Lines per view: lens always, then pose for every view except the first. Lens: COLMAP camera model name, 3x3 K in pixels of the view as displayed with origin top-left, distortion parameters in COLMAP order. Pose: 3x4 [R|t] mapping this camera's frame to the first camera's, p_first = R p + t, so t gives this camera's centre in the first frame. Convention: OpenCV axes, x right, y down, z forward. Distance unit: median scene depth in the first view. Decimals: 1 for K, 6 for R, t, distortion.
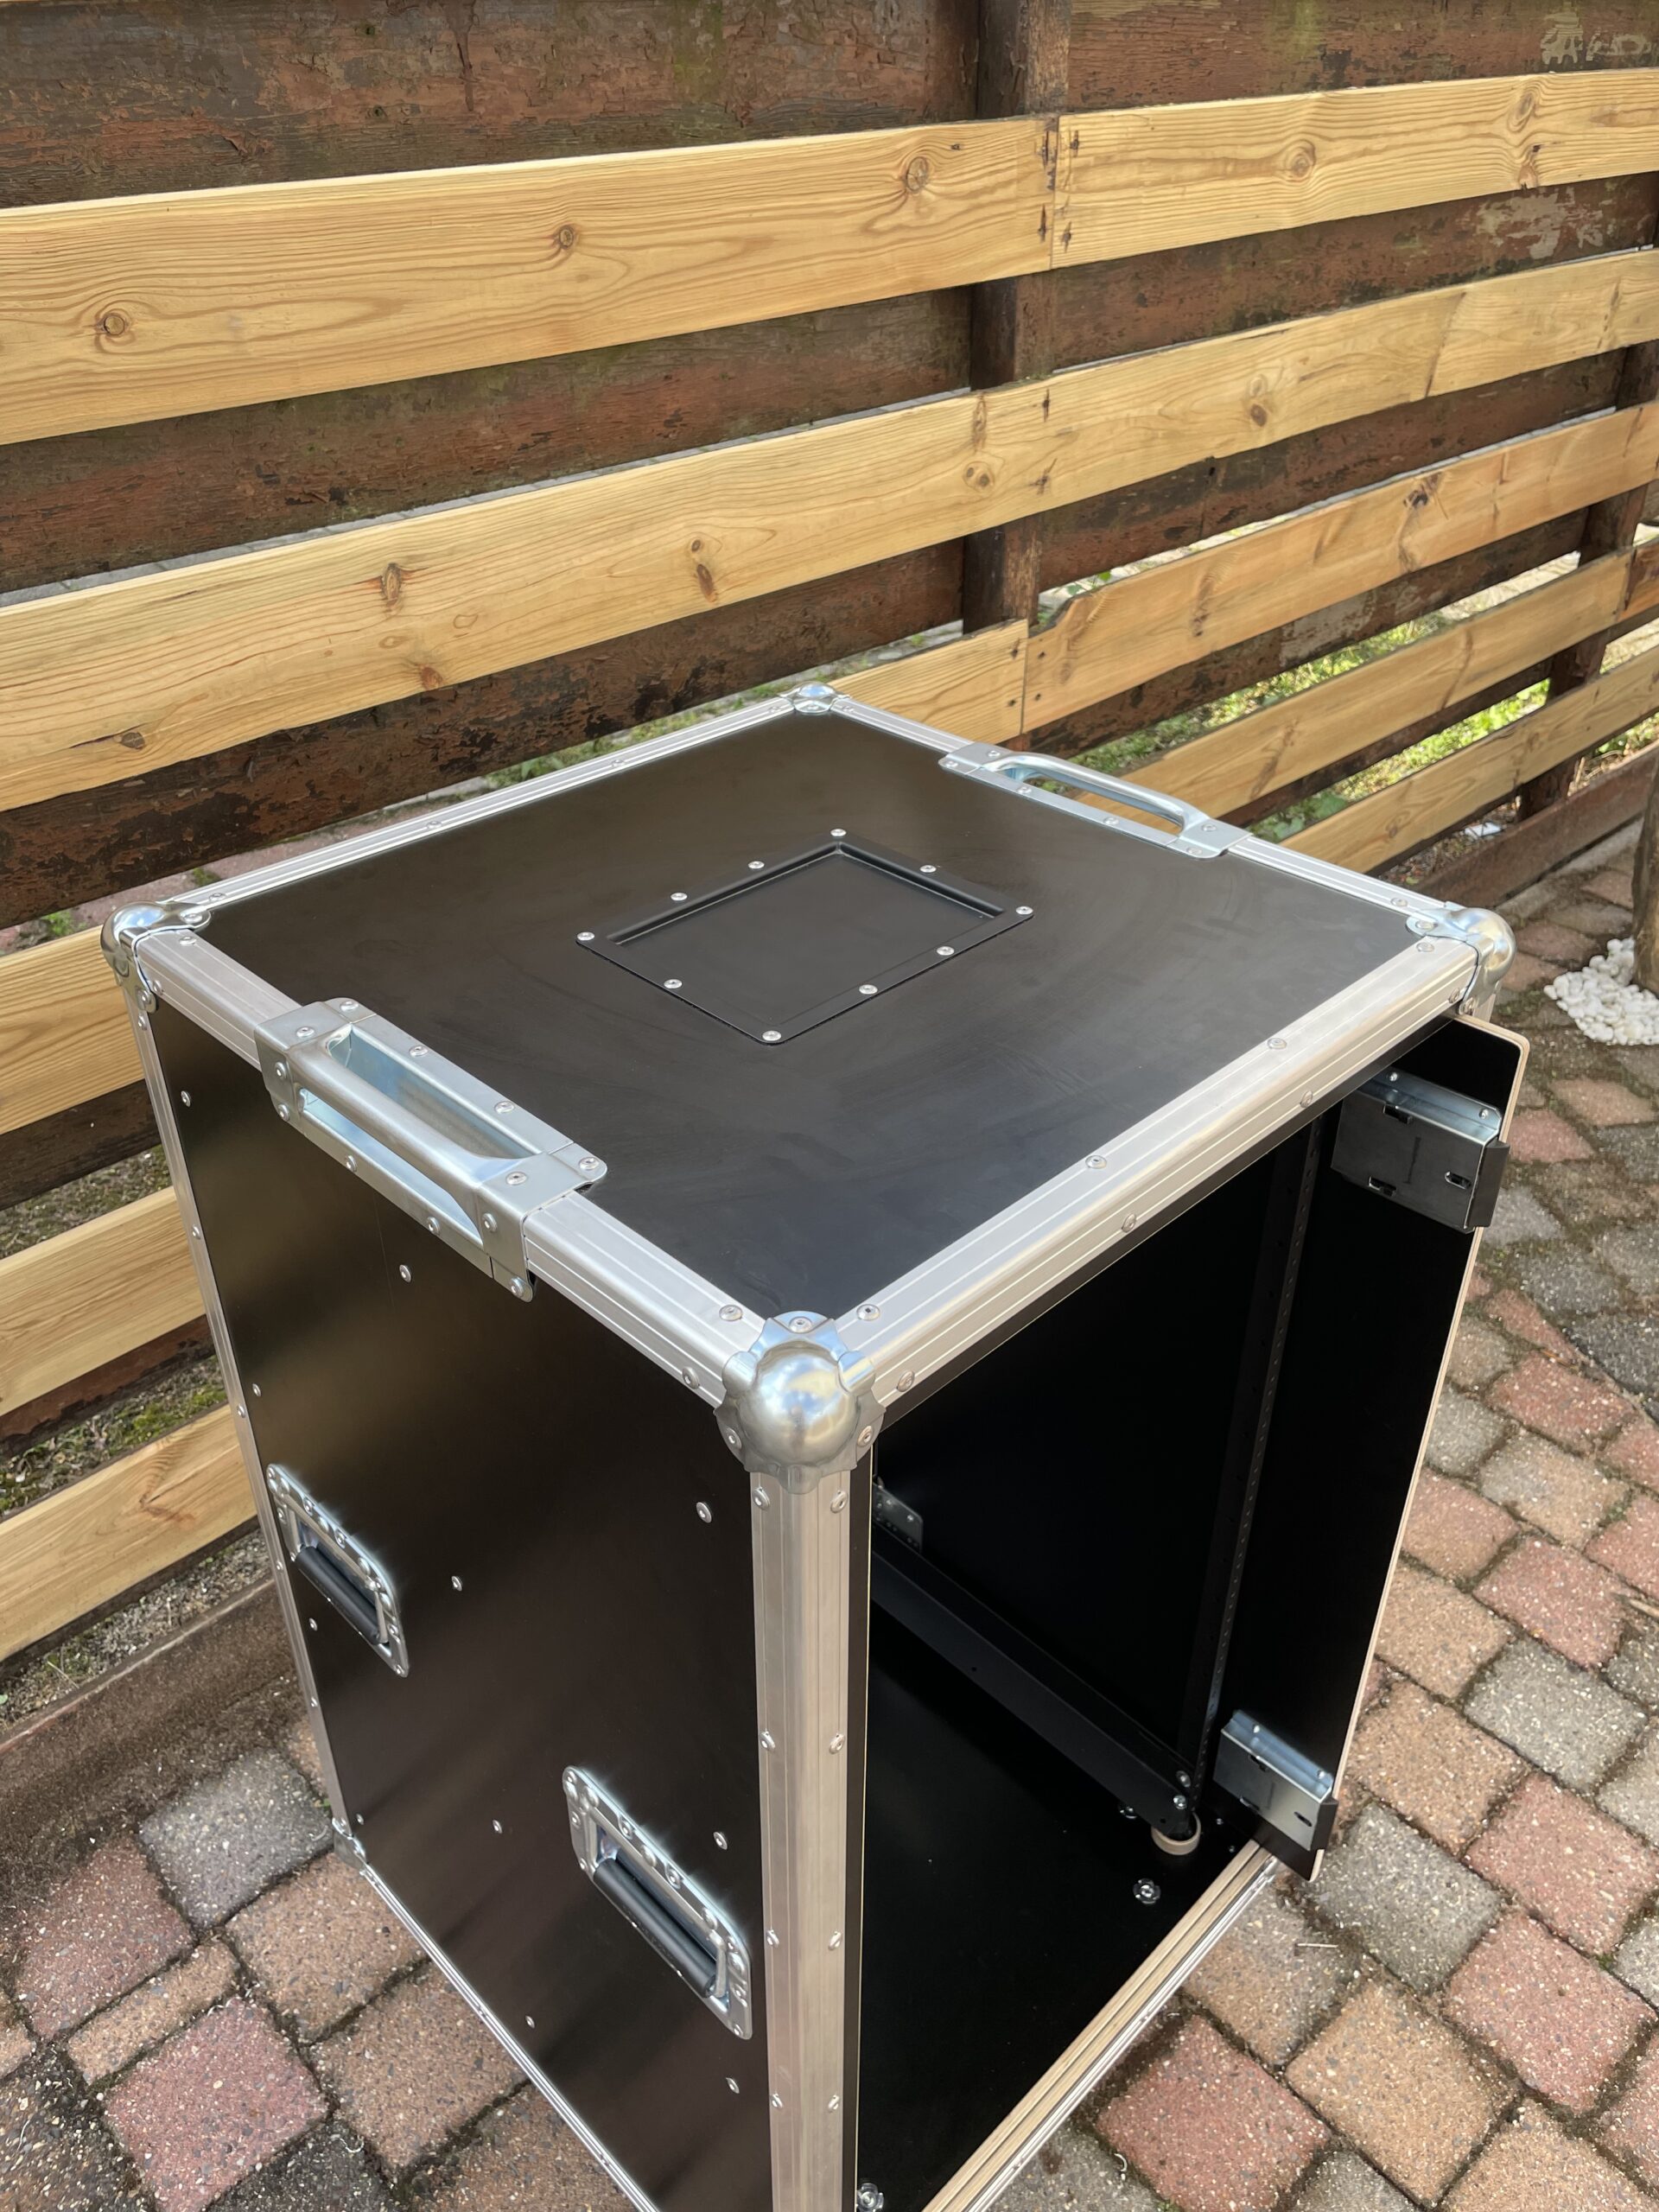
lens RADIAL K [[1691.8, 0, 842.9], [0, 1691.8, 1096.1], [0, 0, 1]] dist [0.090552, -0.126669]
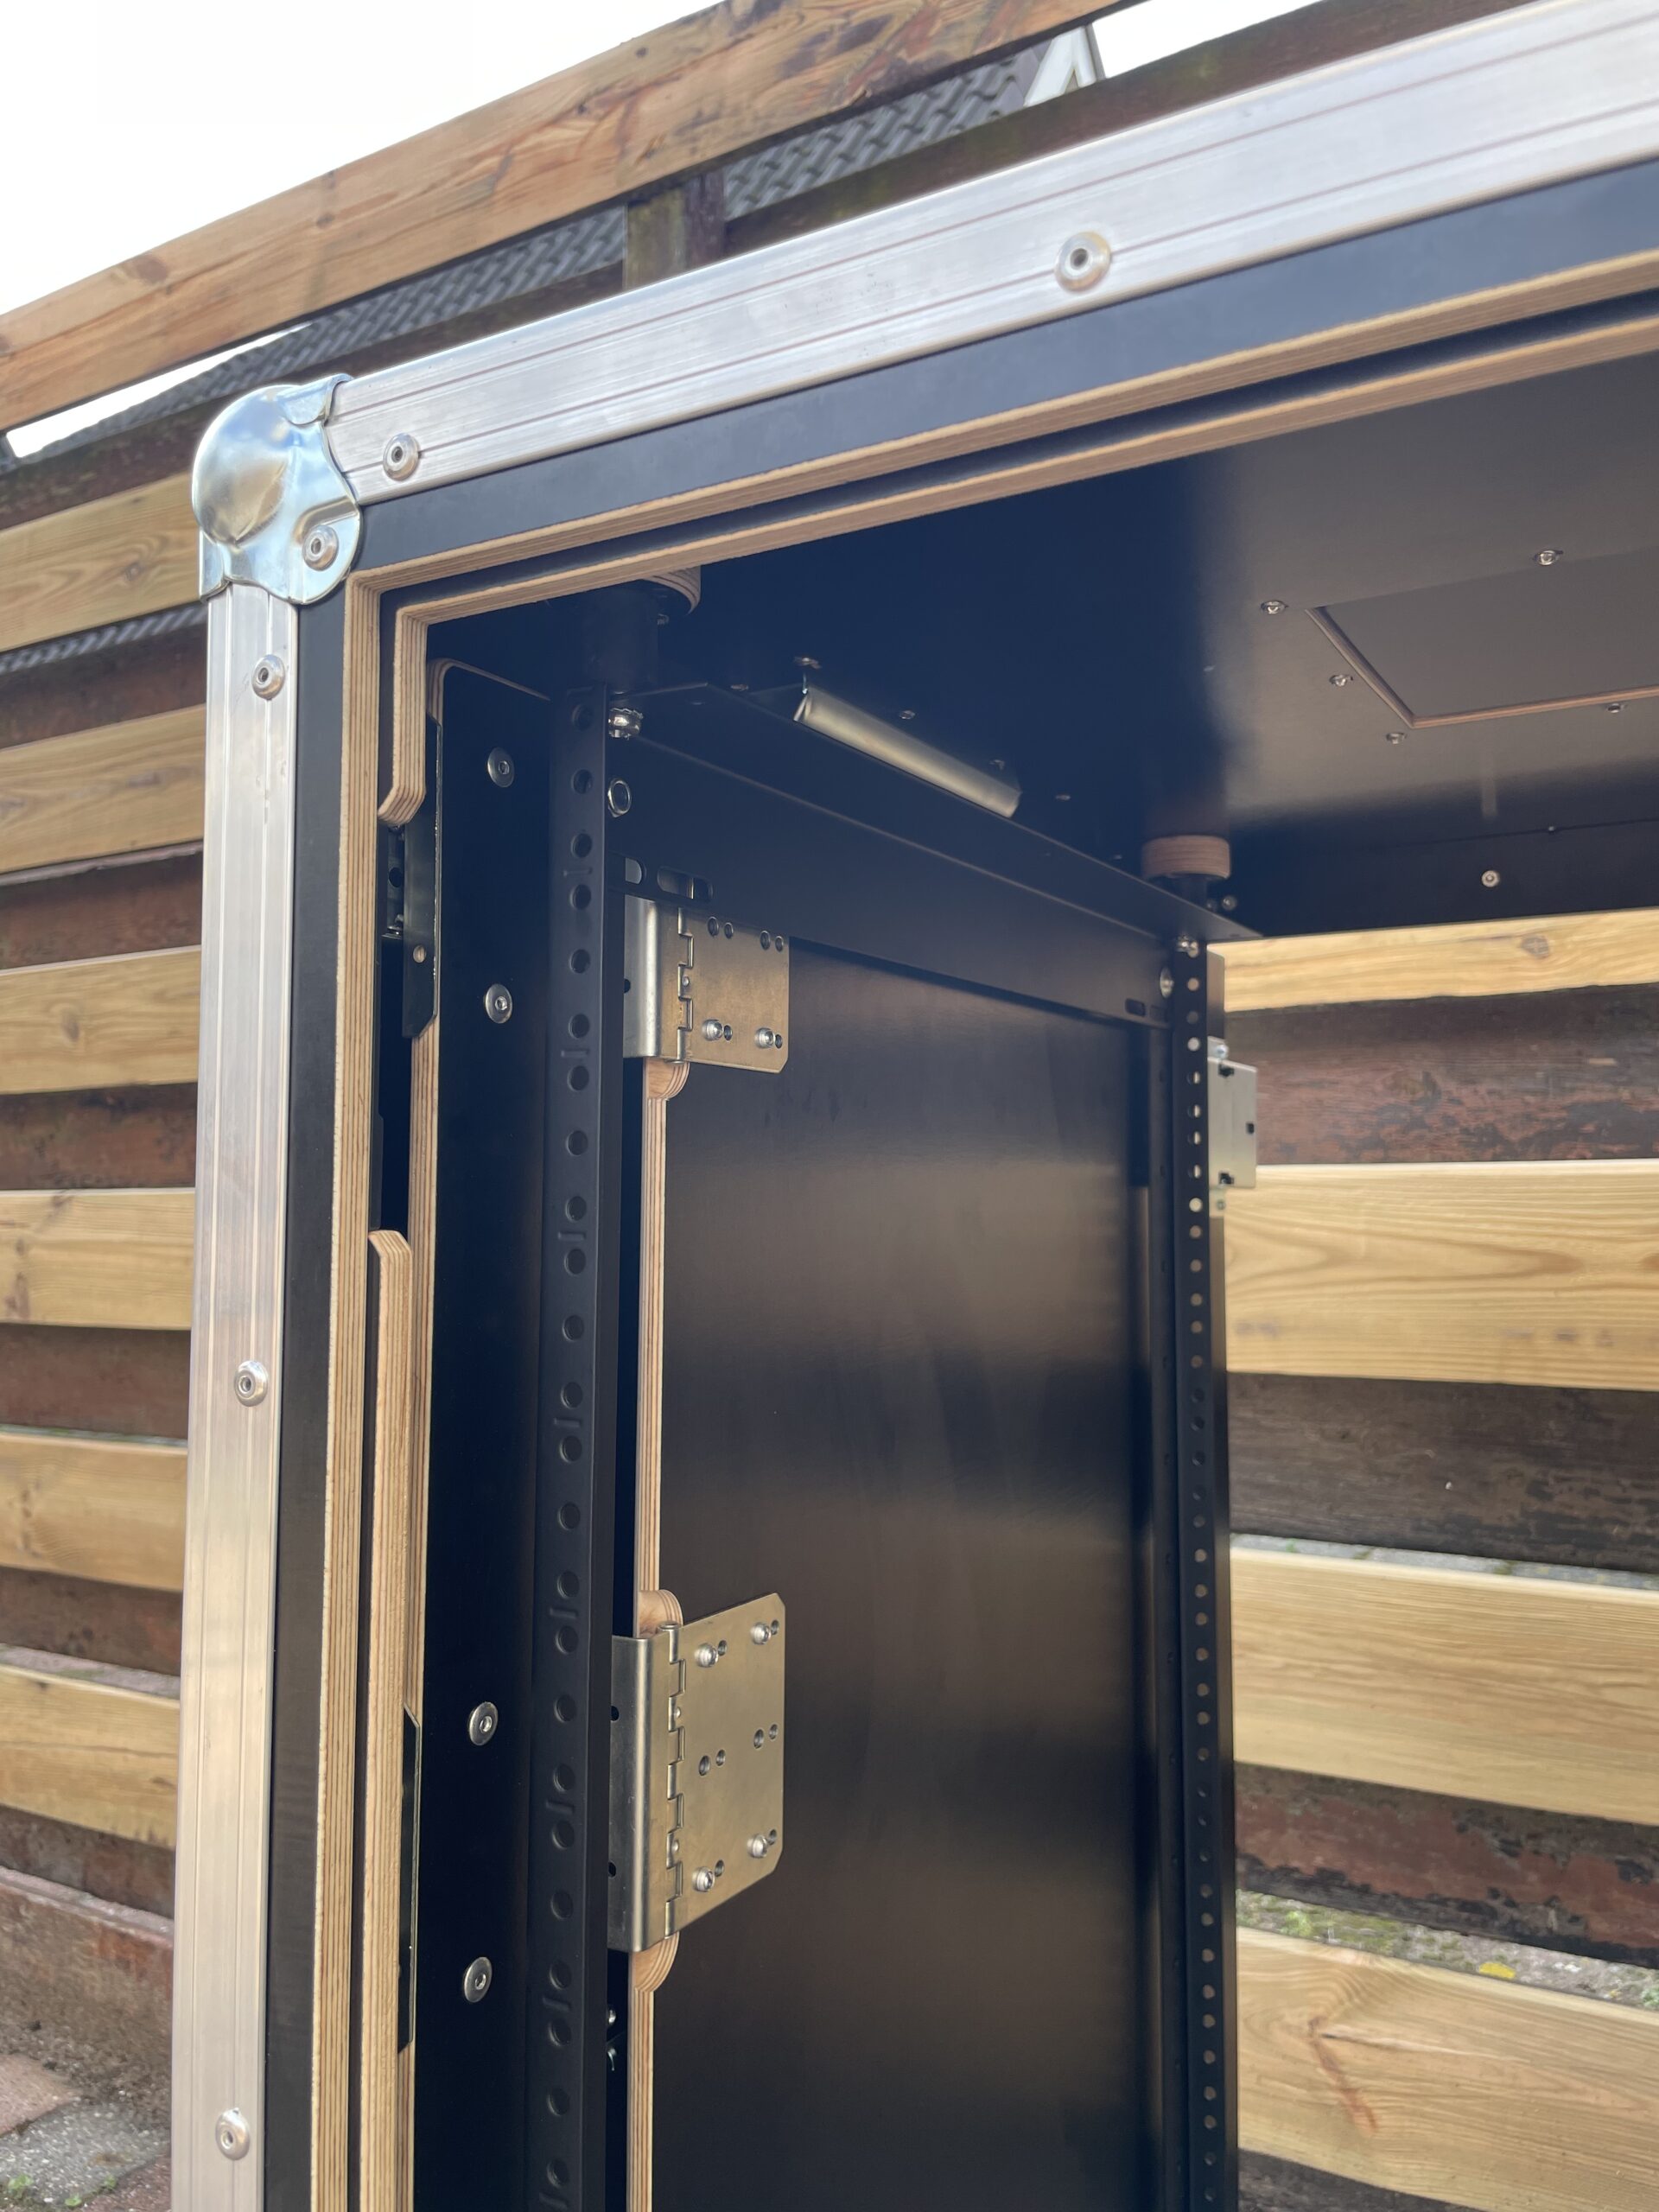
lens RADIAL K [[1691.8, 0, 851.2], [0, 1691.8, 1098.1], [0, 0, 1]] dist [0.090552, -0.126669]
pose [[0.262208, -0.058459, -0.963239, 0.221820], [-0.525286, 0.828683, -0.193283, 0.142272], [0.809520, 0.556656, 0.186579, 0.457385]]
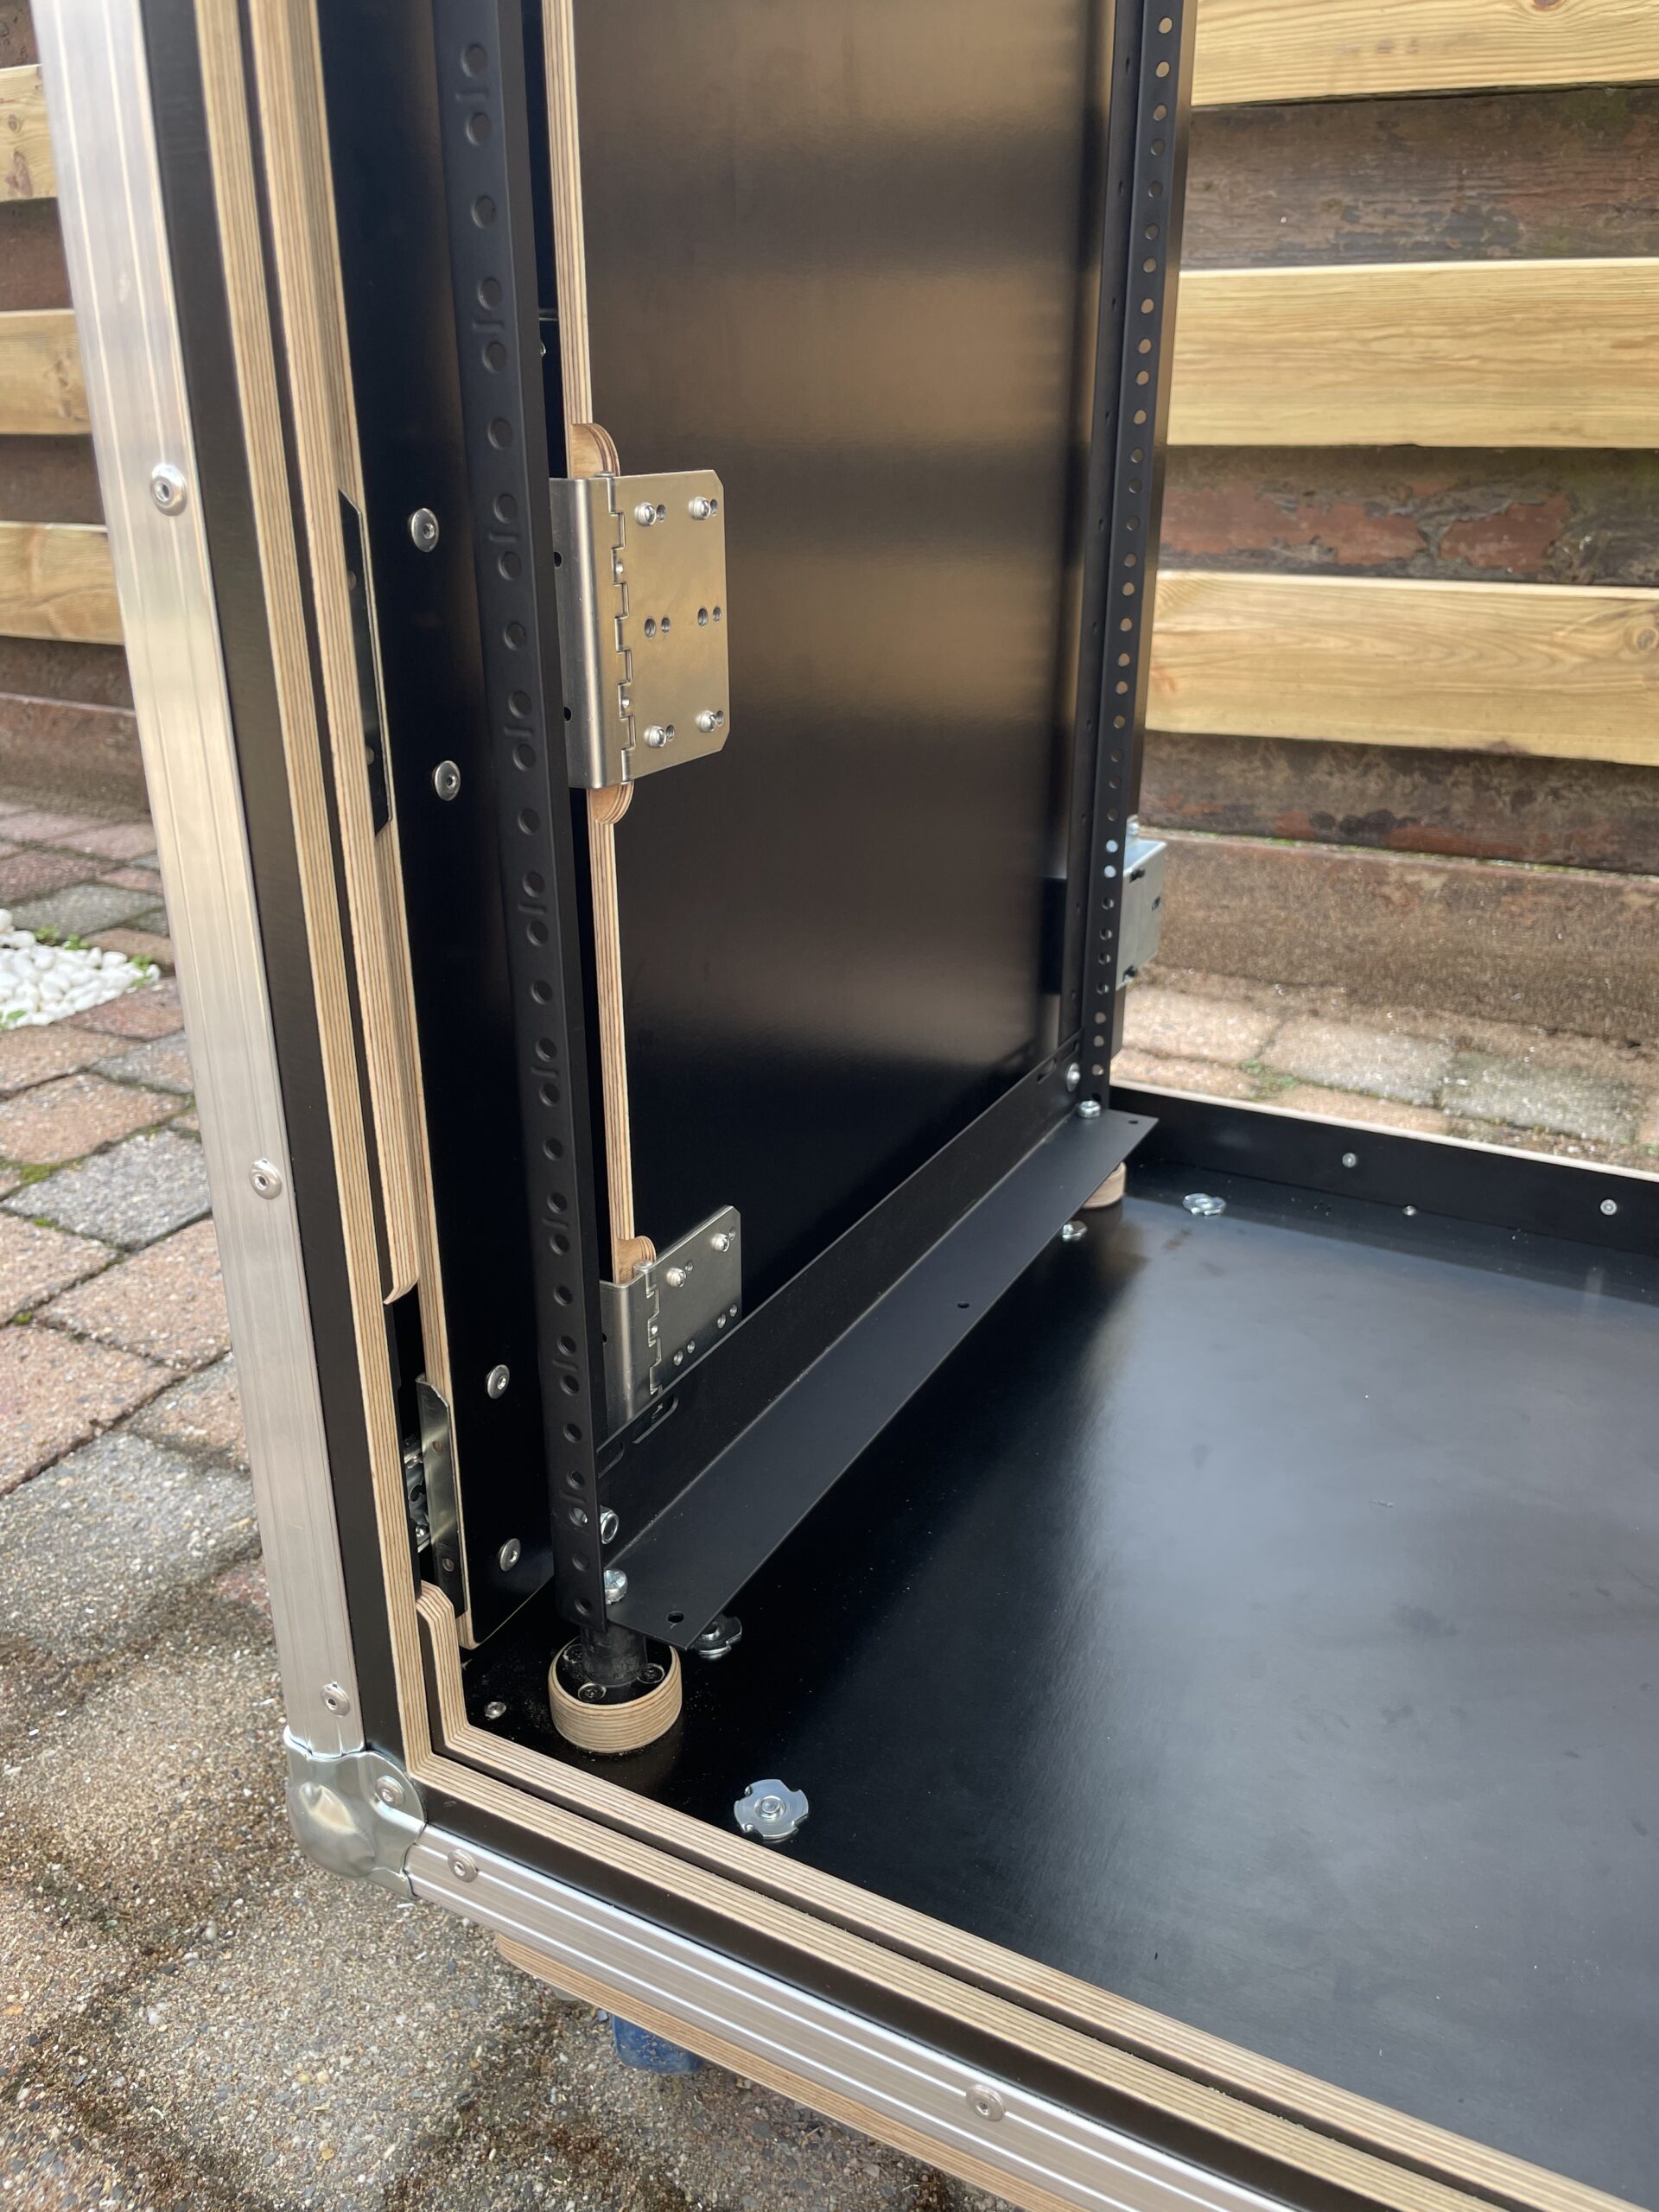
lens RADIAL K [[1691.8, 0, 837.9], [0, 1691.8, 1091.4], [0, 0, 1]] dist [0.090552, -0.126669]
pose [[0.324584, 0.354269, -0.877006, 0.465310], [-0.521872, 0.840380, 0.146326, 0.374094], [0.788857, 0.410190, 0.457657, 0.466884]]
